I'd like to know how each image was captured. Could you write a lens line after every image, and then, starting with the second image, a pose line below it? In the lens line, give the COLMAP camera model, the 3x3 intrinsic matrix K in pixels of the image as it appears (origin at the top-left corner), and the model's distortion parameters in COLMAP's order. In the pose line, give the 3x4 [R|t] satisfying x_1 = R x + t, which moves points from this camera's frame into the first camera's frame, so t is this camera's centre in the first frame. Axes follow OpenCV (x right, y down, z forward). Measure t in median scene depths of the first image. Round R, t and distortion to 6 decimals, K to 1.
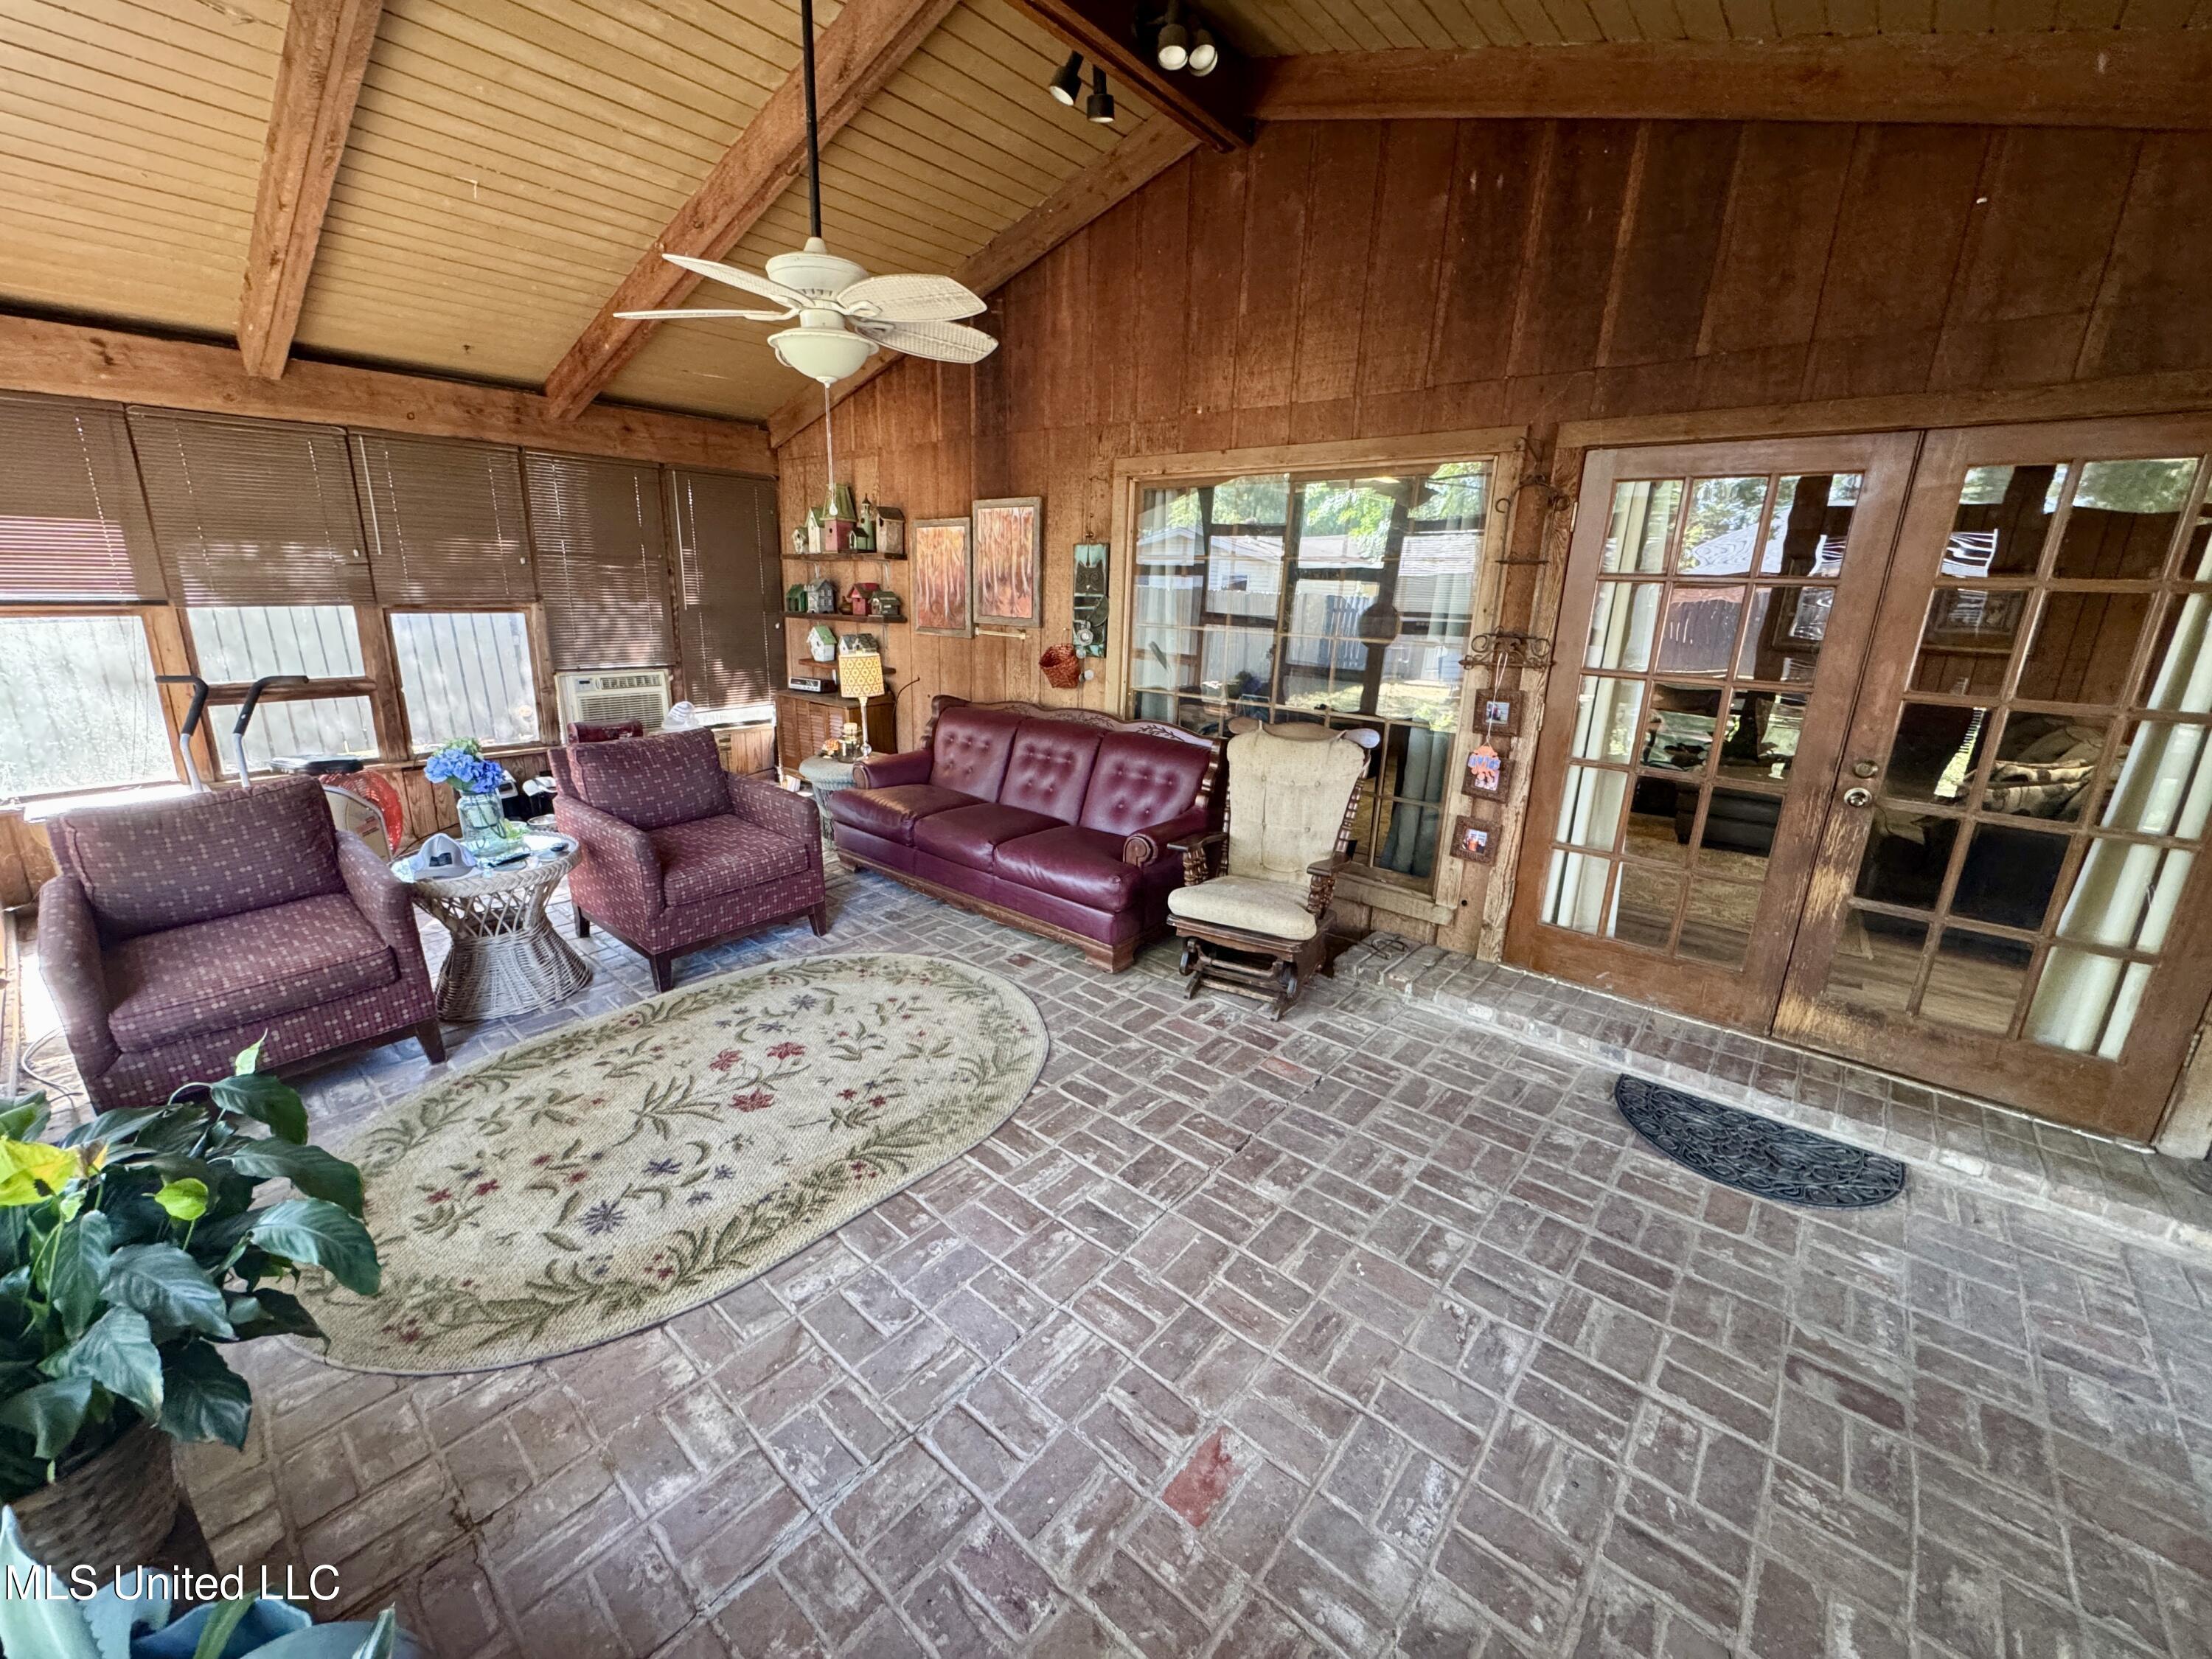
lens RADIAL K [[878.7, 0, 1104.5], [0, 878.7, 829.9], [0, 0, 1]] dist [-0.002292, 0.000072]
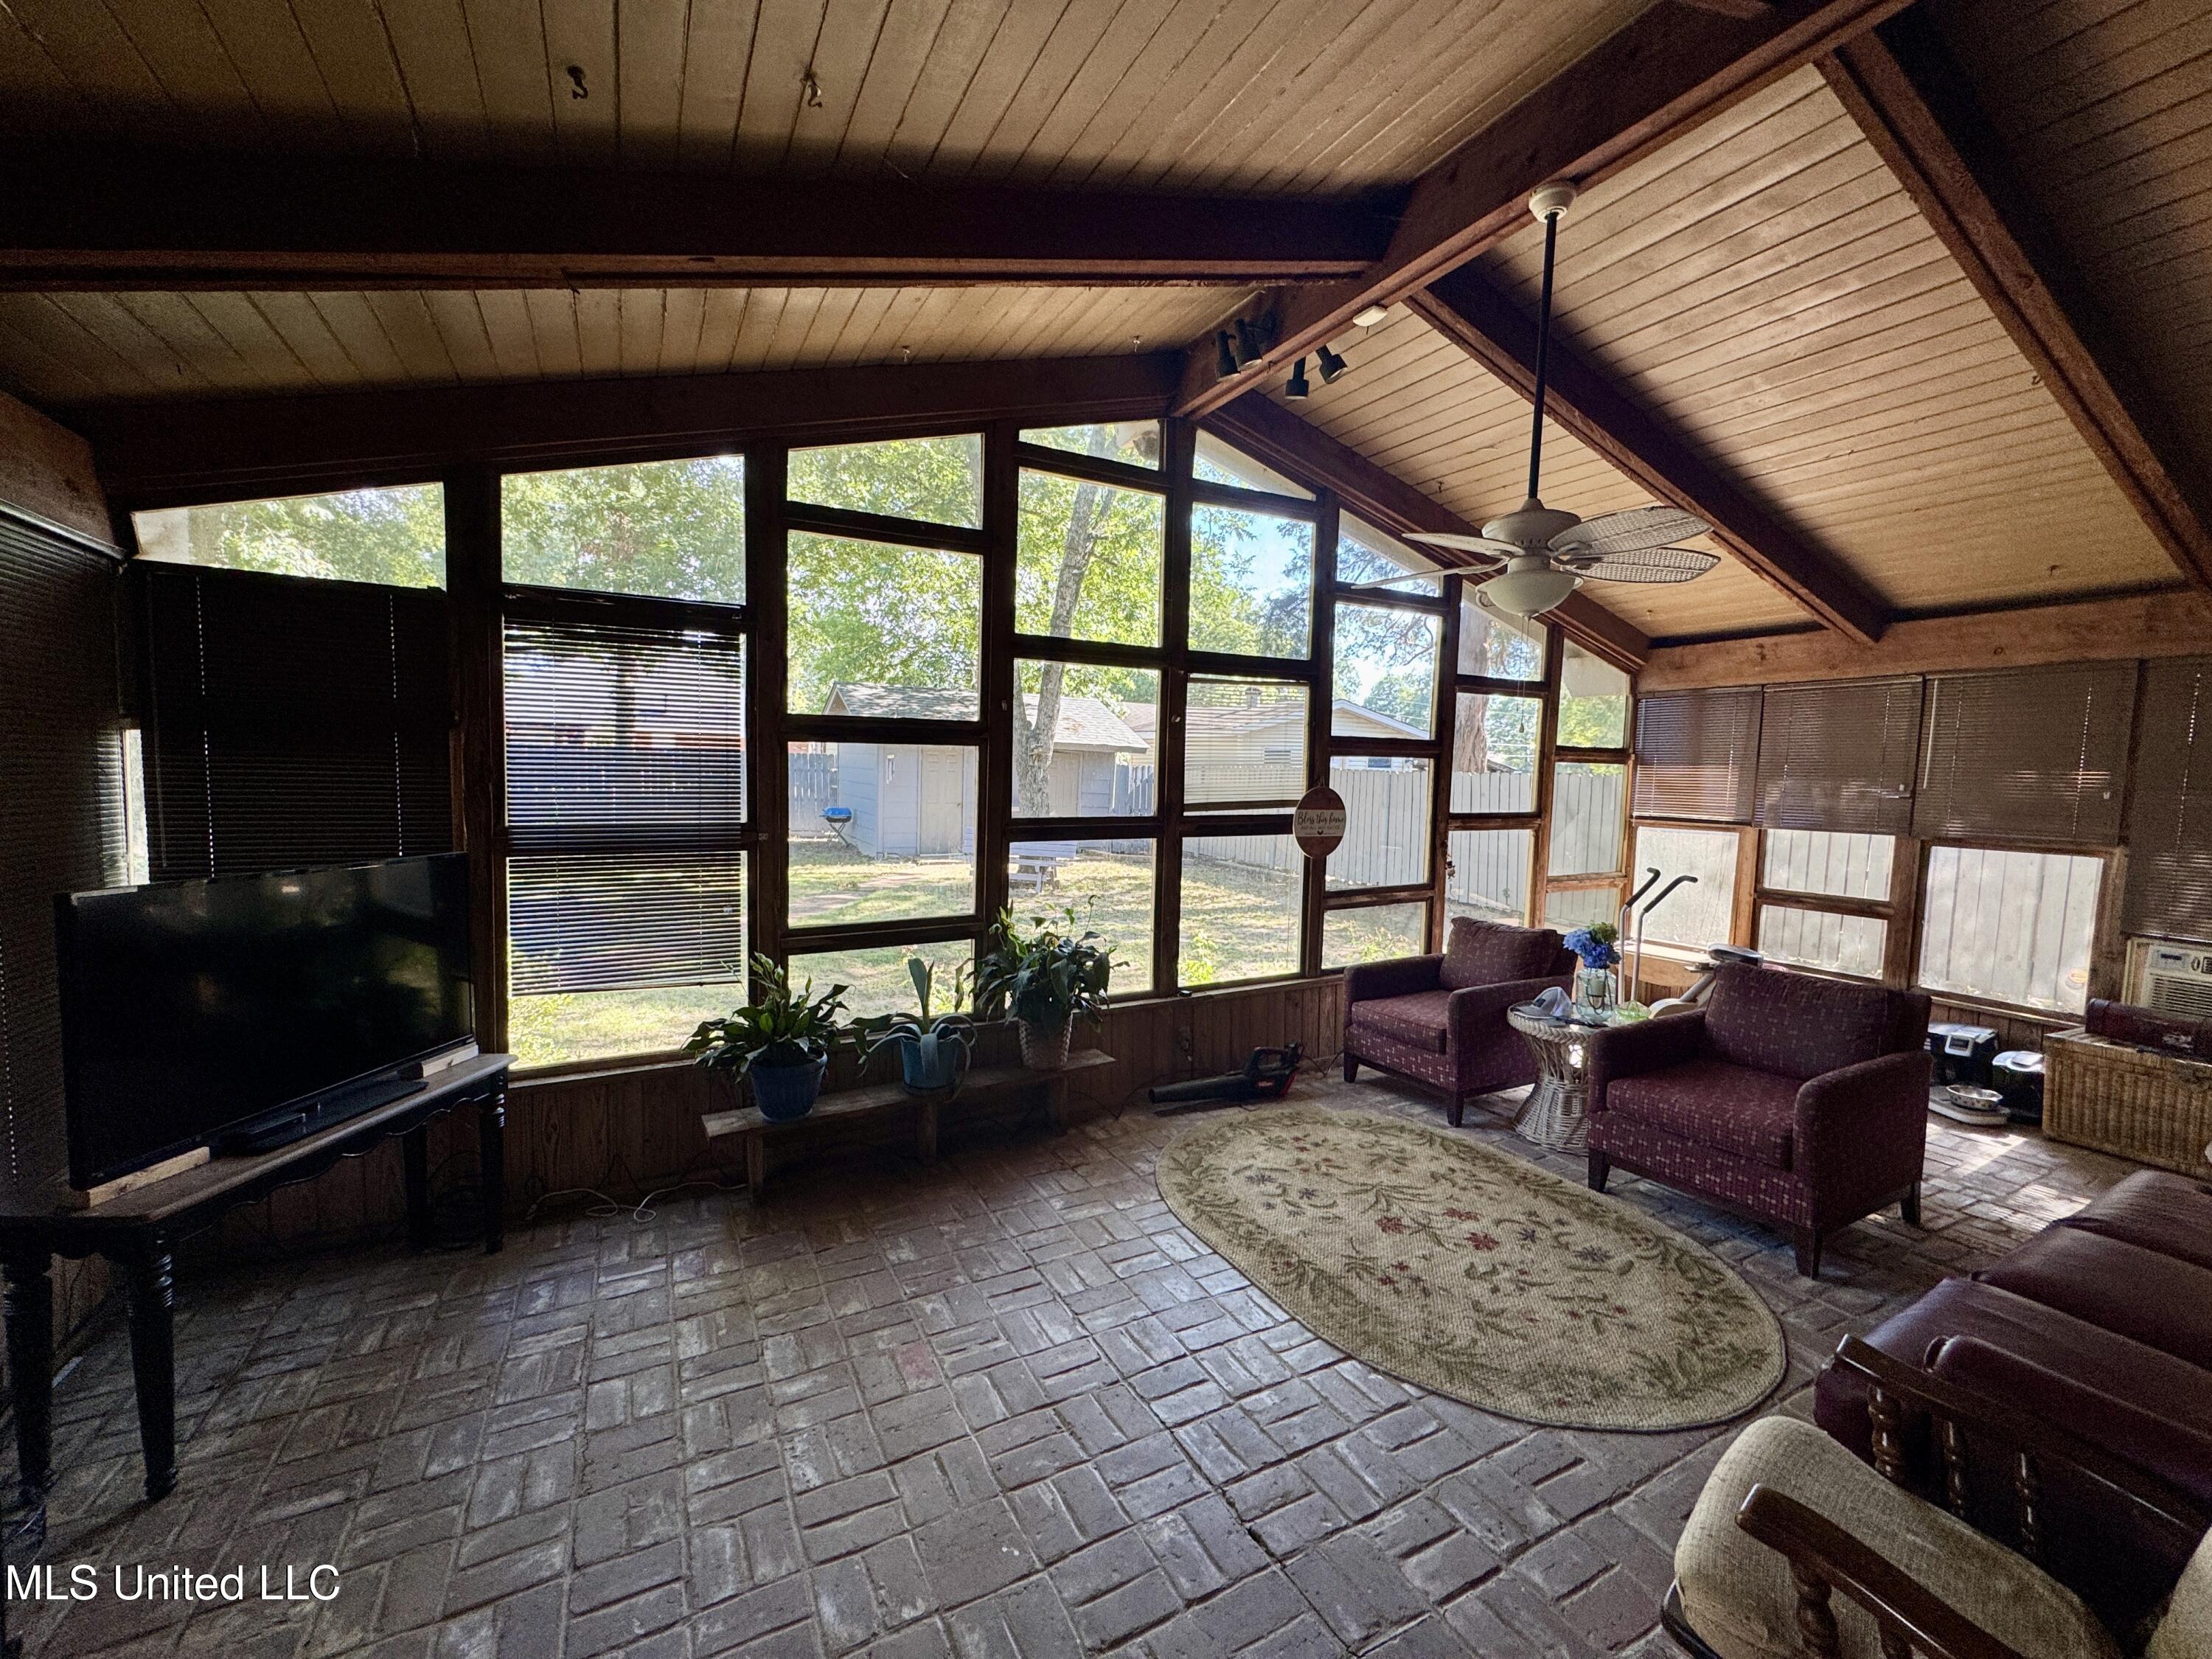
lens RADIAL K [[878.7, 0, 1104.5], [0, 878.7, 829.9], [0, 0, 1]] dist [-0.002292, 0.000072]
pose [[-0.360714, 0.025324, -0.932333, 0.701709], [-0.291871, 0.946358, 0.138628, -0.202614], [0.885831, 0.322126, -0.333973, 0.783001]]
